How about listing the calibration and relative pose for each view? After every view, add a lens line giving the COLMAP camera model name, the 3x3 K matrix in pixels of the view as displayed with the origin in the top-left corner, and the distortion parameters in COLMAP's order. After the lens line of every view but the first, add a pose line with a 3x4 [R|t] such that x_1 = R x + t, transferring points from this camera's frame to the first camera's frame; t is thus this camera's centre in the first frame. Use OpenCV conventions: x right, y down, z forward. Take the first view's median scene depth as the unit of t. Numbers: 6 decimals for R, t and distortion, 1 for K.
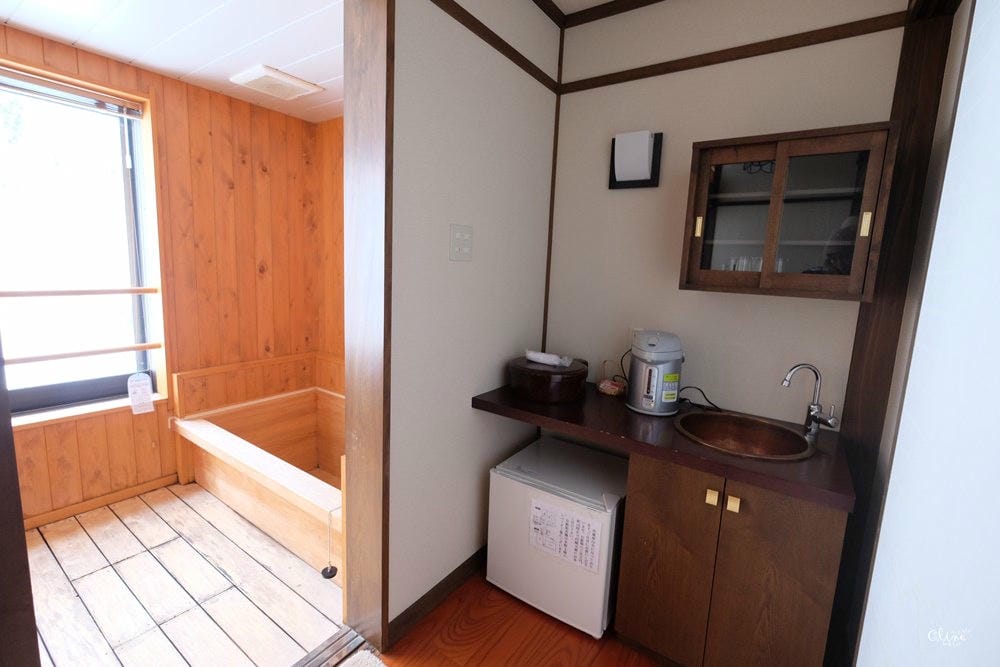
lens RADIAL K [[438.7, 0, 500.9], [0, 438.7, 331.1], [0, 0, 1]] dist [0.002574, -0.000161]
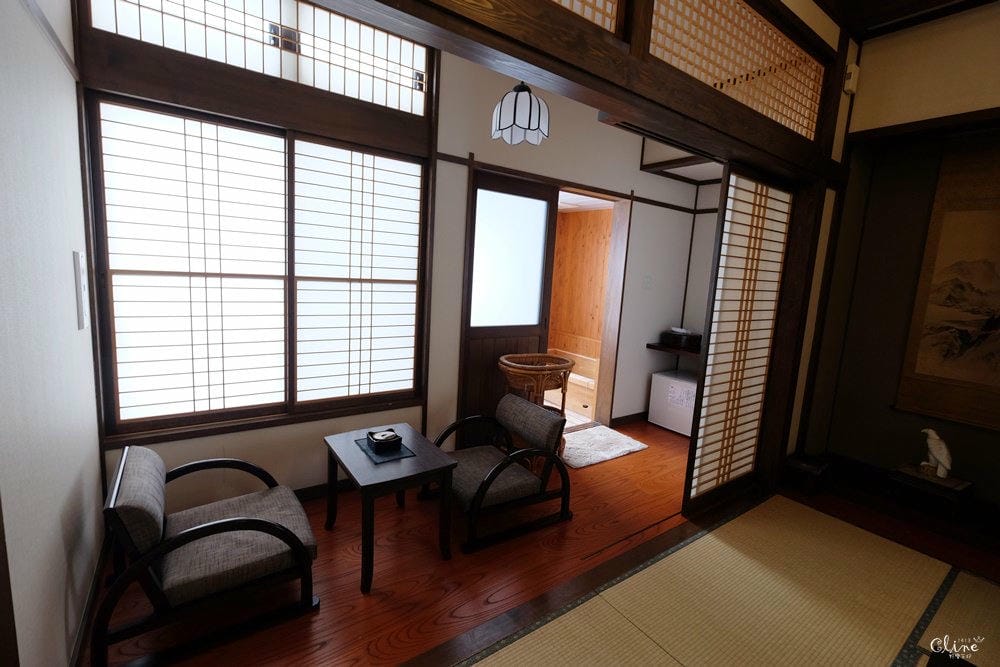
lens RADIAL K [[438.7, 0, 498.4], [0, 438.7, 331.5], [0, 0, 1]] dist [0.002574, -0.000161]
pose [[0.941183, 0.059542, -0.332611, -0.033456], [-0.067029, 0.997690, -0.011069, 0.160215], [0.331183, 0.032713, 0.942999, -1.548154]]
